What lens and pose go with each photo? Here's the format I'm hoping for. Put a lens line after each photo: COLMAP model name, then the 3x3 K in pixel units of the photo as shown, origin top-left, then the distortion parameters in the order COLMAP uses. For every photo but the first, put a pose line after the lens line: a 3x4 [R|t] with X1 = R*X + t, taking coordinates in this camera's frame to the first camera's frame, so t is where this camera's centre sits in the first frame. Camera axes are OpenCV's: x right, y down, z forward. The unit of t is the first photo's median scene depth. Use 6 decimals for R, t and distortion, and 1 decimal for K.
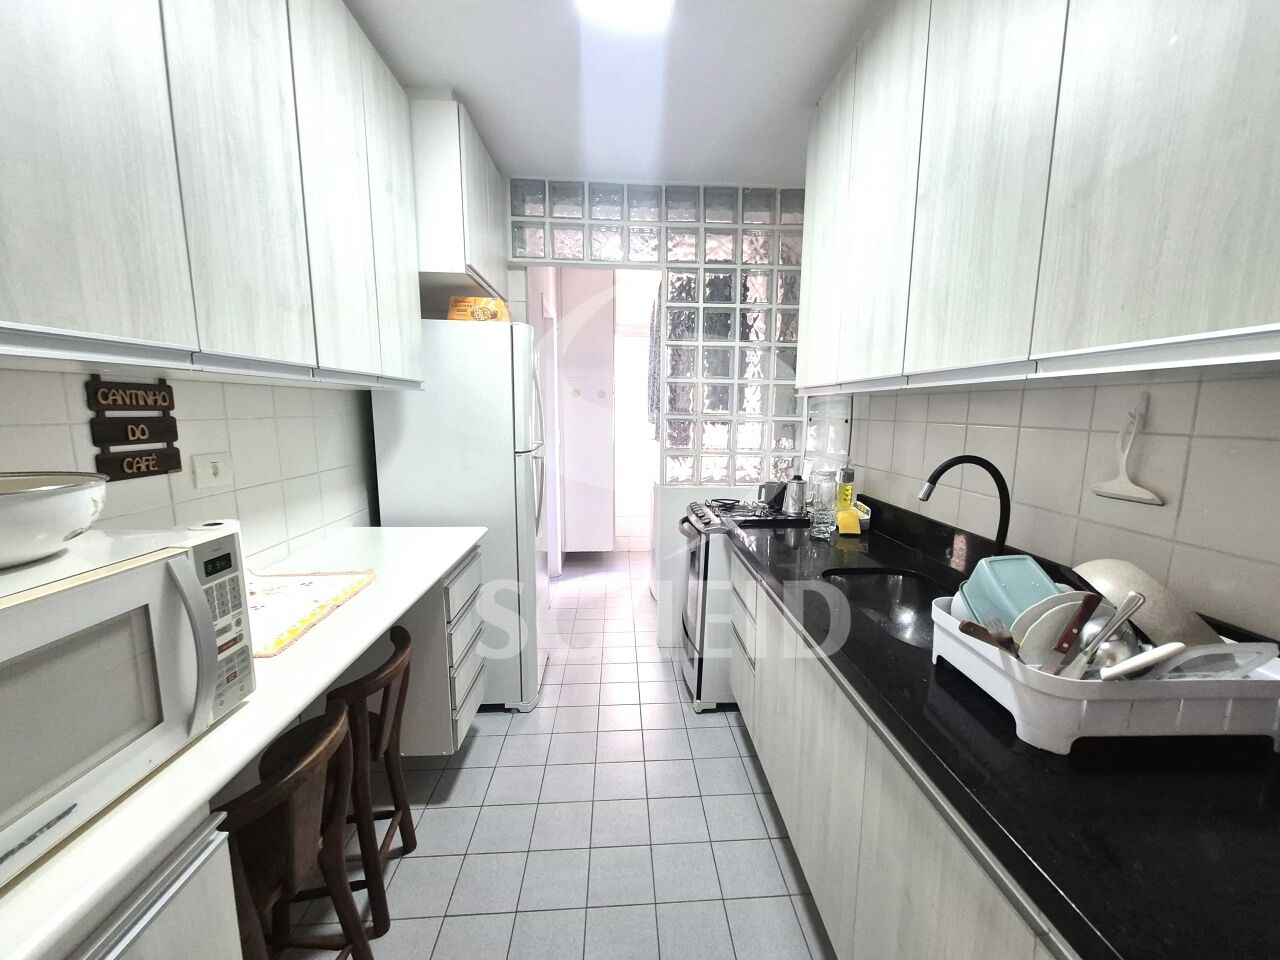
lens RADIAL K [[500.1, 0, 646.7], [0, 500.1, 487.0], [0, 0, 1]] dist [-0.004311, 0.000704]
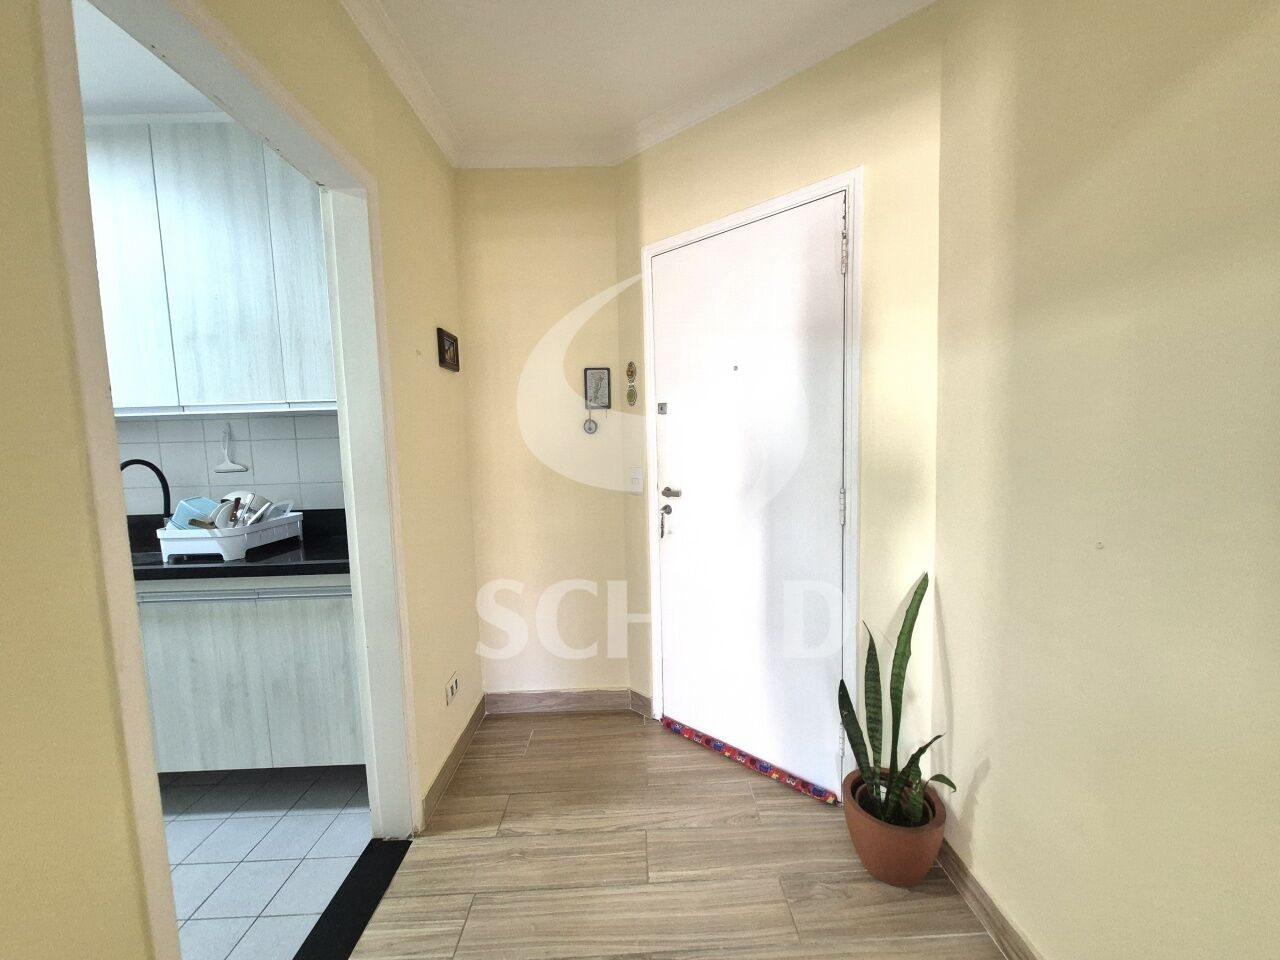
lens RADIAL K [[500.1, 0, 647.1], [0, 500.1, 486.2], [0, 0, 1]] dist [-0.004311, 0.000704]
pose [[0.034781, -0.096511, 0.994724, -1.478201], [0.171153, 0.981197, 0.089214, 0.264552], [-0.984630, 0.167147, 0.050645, -1.144388]]
